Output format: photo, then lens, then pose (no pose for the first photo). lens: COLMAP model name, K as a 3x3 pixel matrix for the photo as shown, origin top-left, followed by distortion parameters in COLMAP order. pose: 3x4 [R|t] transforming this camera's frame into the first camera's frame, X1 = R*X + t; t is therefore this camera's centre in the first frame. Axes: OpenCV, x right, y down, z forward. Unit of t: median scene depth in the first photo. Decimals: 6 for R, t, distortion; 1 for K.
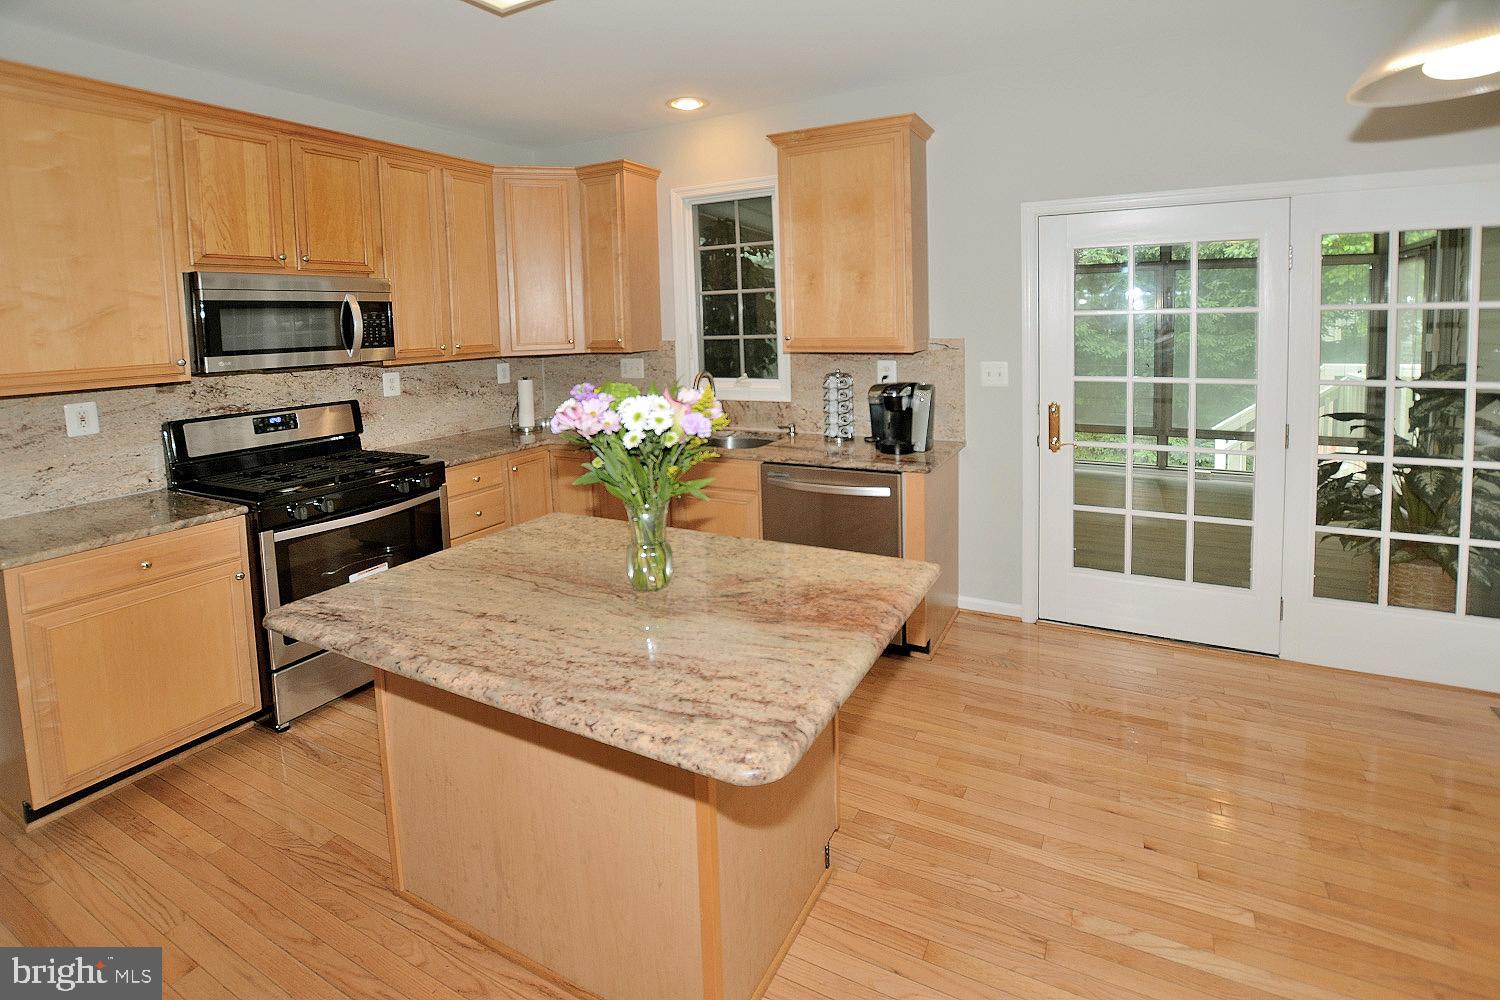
lens RADIAL K [[708.6, 0, 756.8], [0, 708.6, 401.6], [0, 0, 1]] dist [-0.016566, -0.000311]
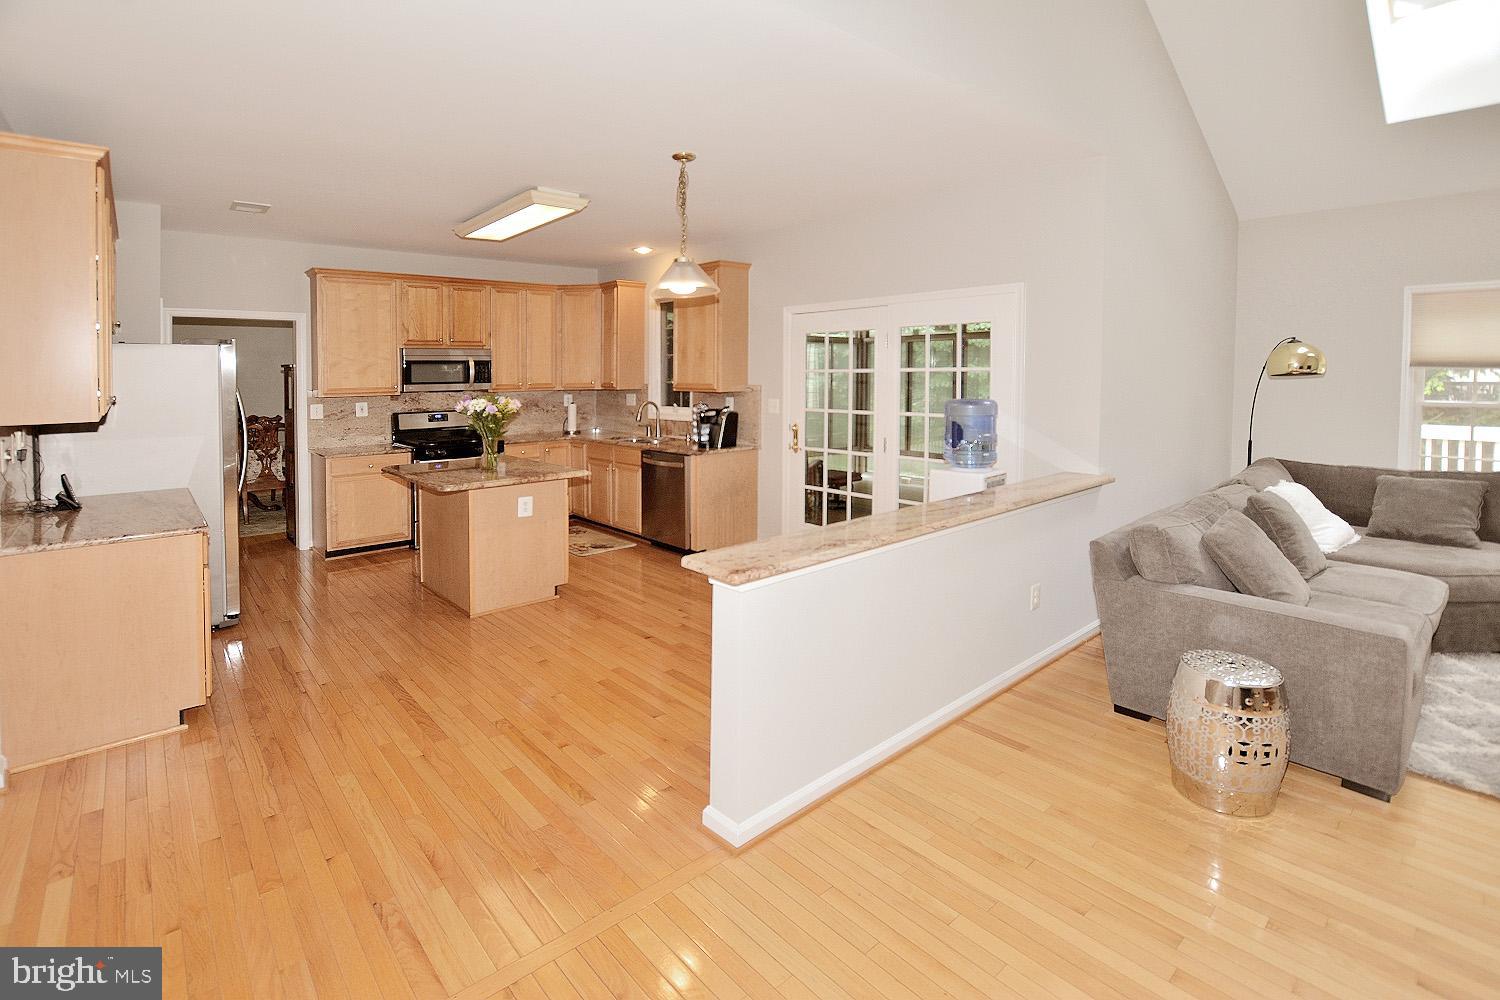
lens RADIAL K [[675.8, 0, 695.6], [0, 675.8, 421.9], [0, 0, 1]] dist [-0.014162, -0.000619]
pose [[0.925107, 0.043715, -0.377182, 0.804613], [-0.056519, 0.998138, -0.022940, 0.047420], [0.375477, 0.042540, 0.925855, -0.585147]]
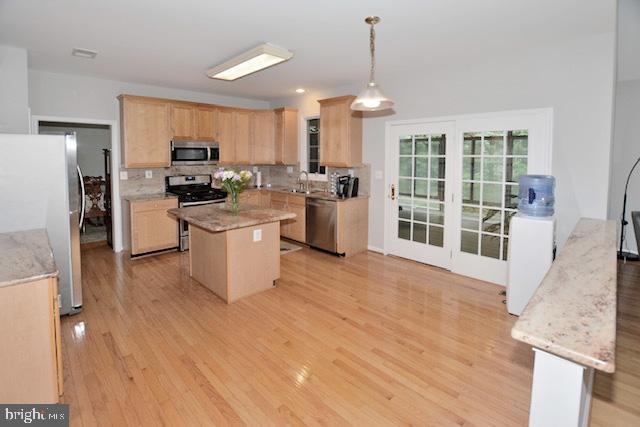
lens RADIAL K [[296.2, 0, 308.5], [0, 296.2, 187.0], [0, 0, 1]] dist [-0.018470, -0.000075]
pose [[0.947812, 0.060213, -0.313092, 0.471933], [-0.061303, 0.998099, 0.006369, 0.026924], [0.312880, 0.013157, 0.949702, -0.364665]]
